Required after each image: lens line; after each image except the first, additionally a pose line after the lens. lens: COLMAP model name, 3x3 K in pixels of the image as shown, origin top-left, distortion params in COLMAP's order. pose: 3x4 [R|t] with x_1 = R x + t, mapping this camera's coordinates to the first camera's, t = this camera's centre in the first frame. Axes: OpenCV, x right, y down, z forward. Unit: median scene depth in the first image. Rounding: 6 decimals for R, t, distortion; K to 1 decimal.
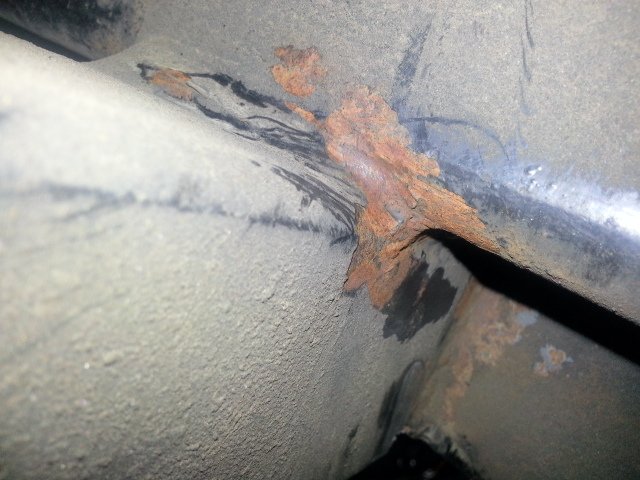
lens RADIAL K [[518.6, 0, 294.2], [0, 518.6, 239.0], [0, 0, 1]] dist [0.106301, -0.192876]
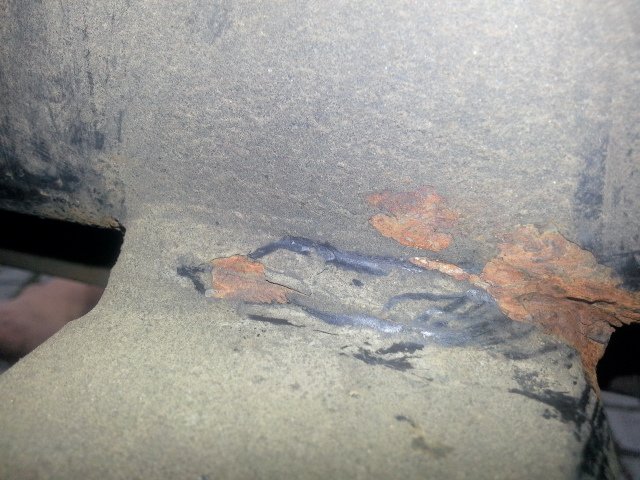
lens RADIAL K [[518.6, 0, 294.2], [0, 518.6, 239.0], [0, 0, 1]] dist [0.106301, -0.192876]
pose [[0.886551, -0.448670, 0.112797, -0.265307], [0.398311, 0.864275, 0.307209, -0.649369], [-0.235323, -0.227428, 0.944934, 0.353865]]
